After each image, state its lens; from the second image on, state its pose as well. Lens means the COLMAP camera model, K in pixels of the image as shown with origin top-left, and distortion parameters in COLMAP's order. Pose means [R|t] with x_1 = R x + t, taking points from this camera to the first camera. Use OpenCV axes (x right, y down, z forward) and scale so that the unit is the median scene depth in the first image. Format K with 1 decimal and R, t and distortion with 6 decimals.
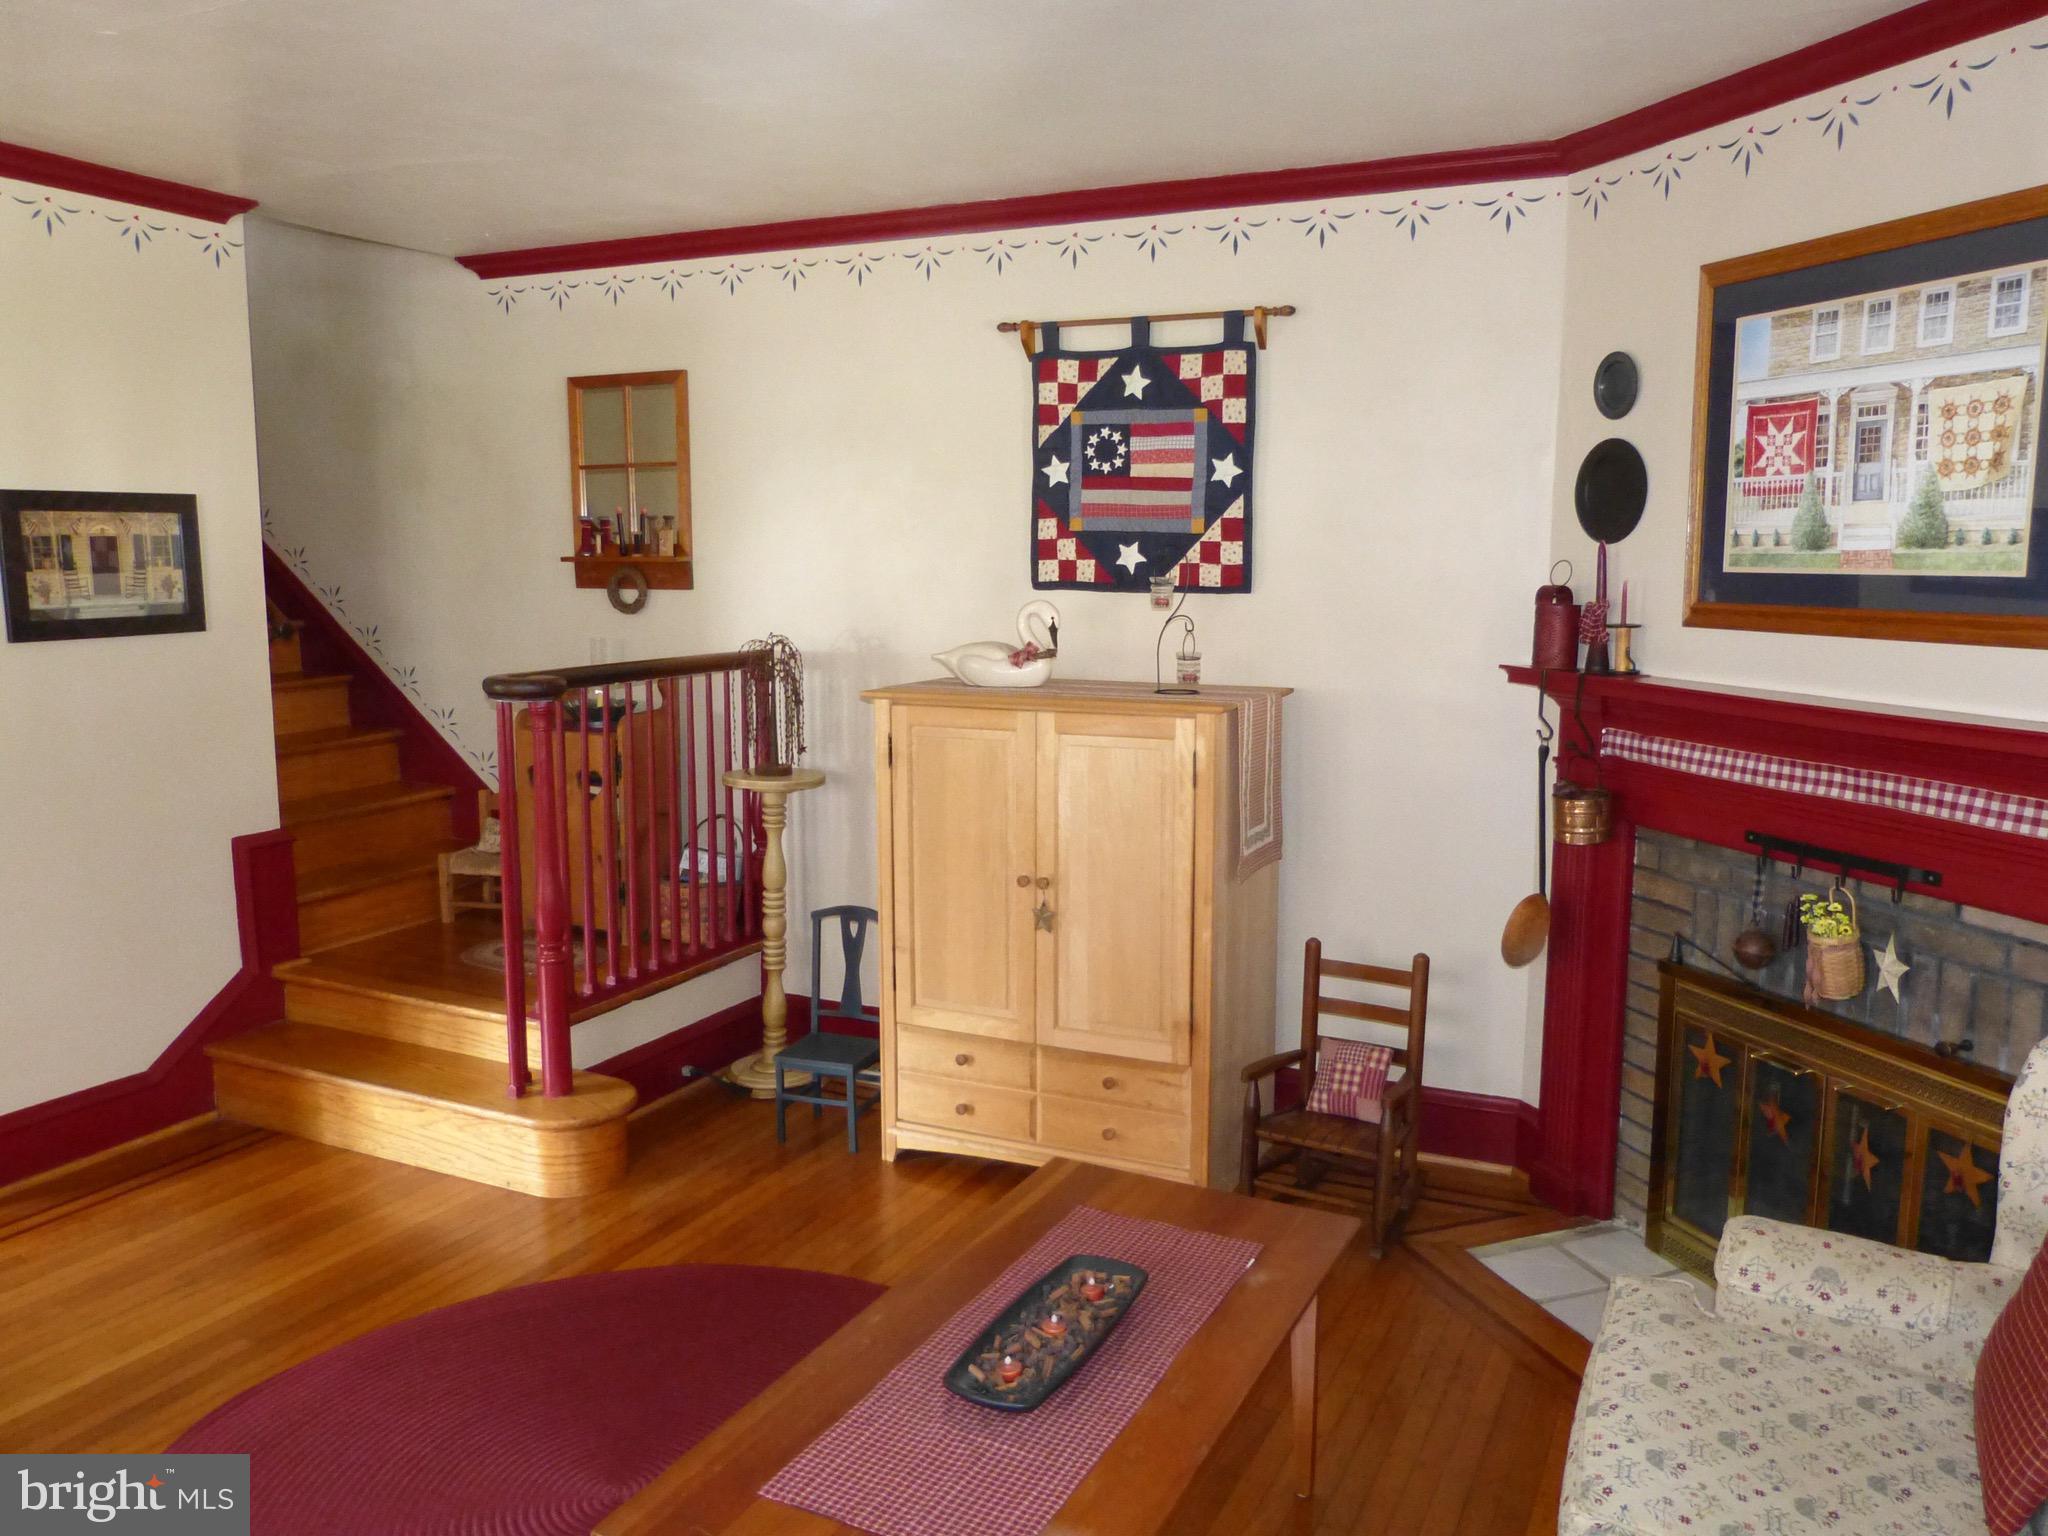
lens RADIAL K [[1530.5, 0, 1035.2], [0, 1530.5, 766.7], [0, 0, 1]] dist [-0.039664, 0.033676]
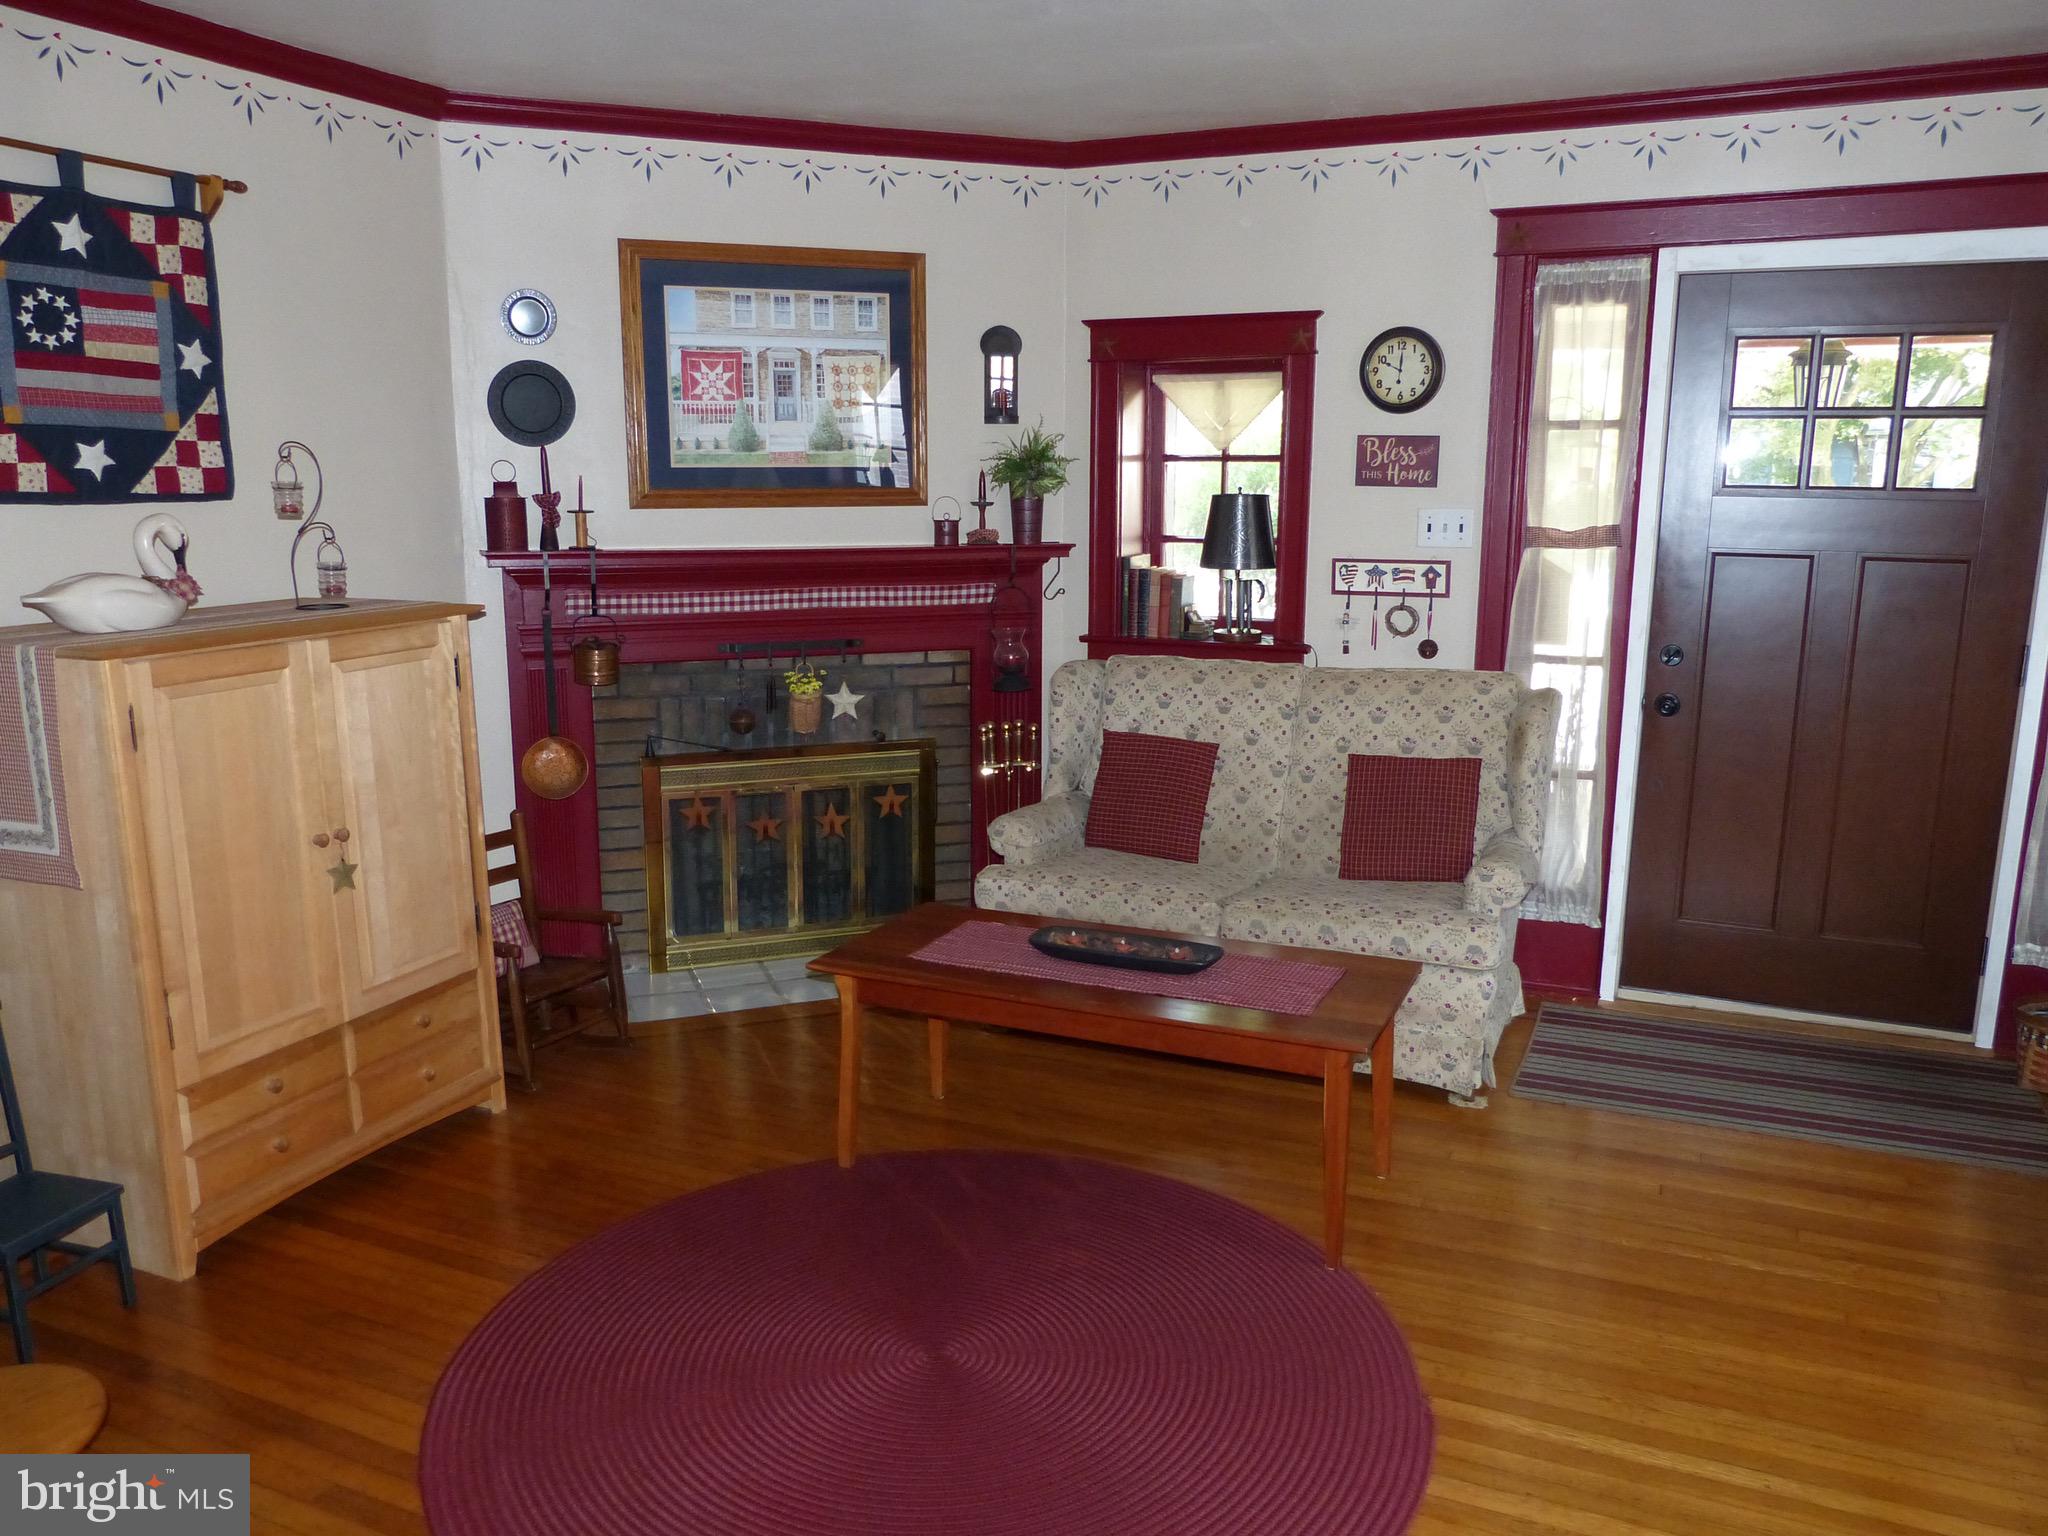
lens RADIAL K [[1530.5, 0, 1027.3], [0, 1530.5, 759.4], [0, 0, 1]] dist [-0.039664, 0.033676]
pose [[-0.031317, -0.191769, 0.980940, -0.841865], [0.137230, 0.971303, 0.194266, -0.080125], [-0.990044, 0.140698, -0.004101, 0.607864]]
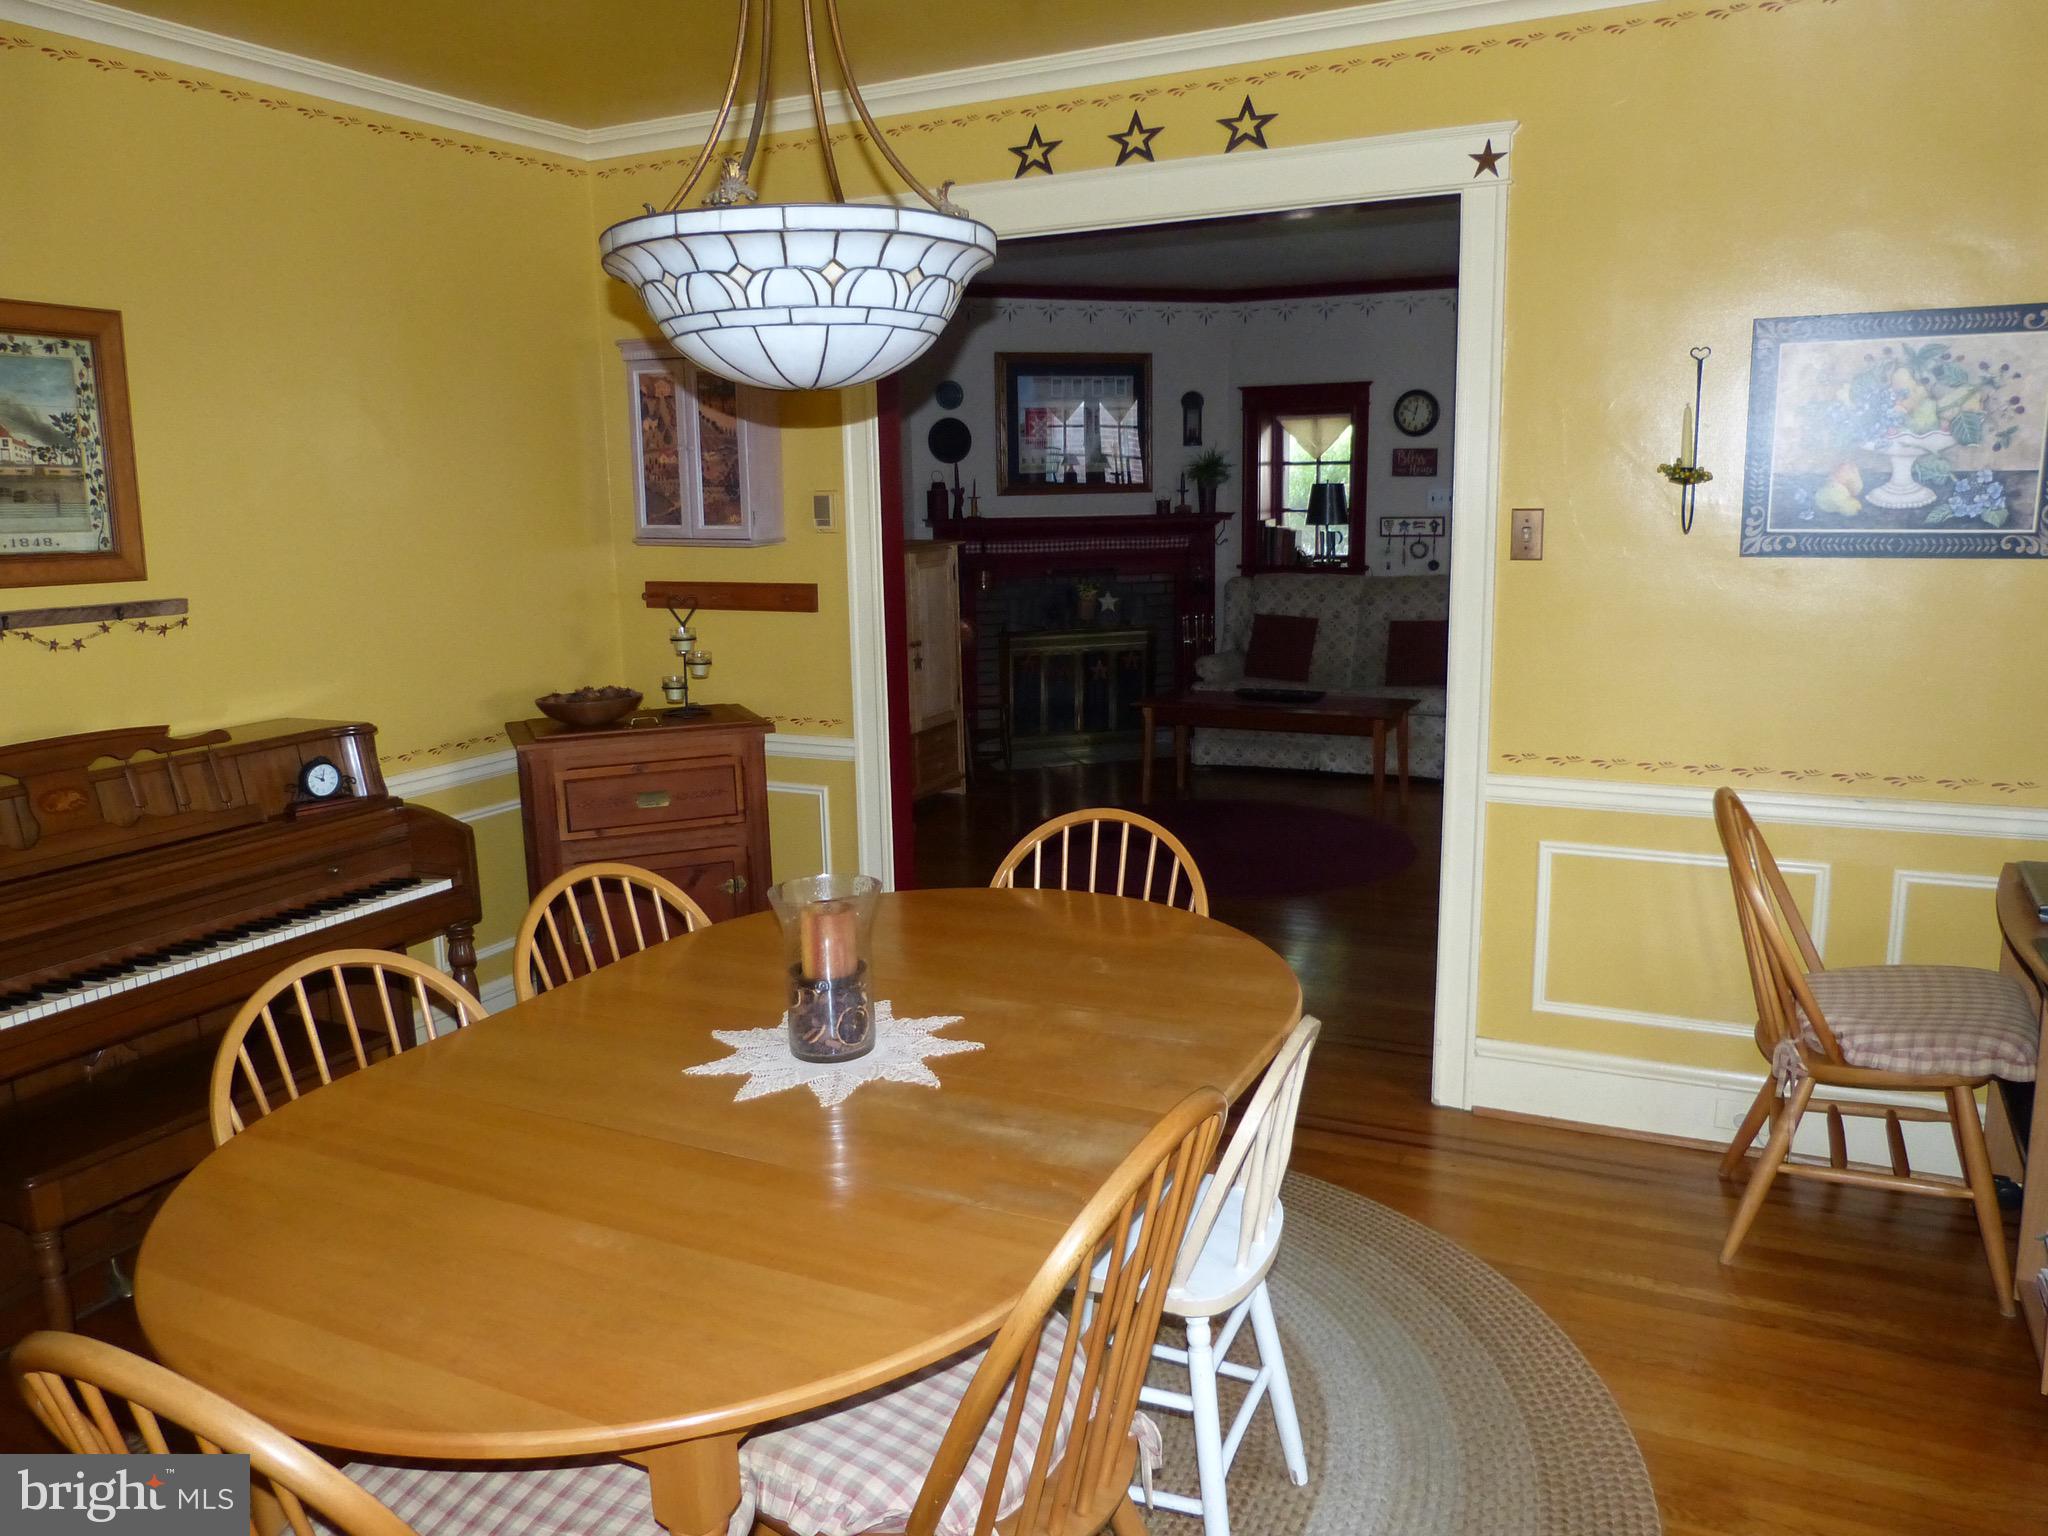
lens RADIAL K [[1530.5, 0, 1030.4], [0, 1530.5, 754.5], [0, 0, 1]] dist [-0.039664, 0.033676]
pose [[0.013298, -0.187807, 0.982116, -1.872187], [0.156374, 0.970508, 0.183470, -0.116700], [-0.987608, 0.151138, 0.042274, 0.799357]]
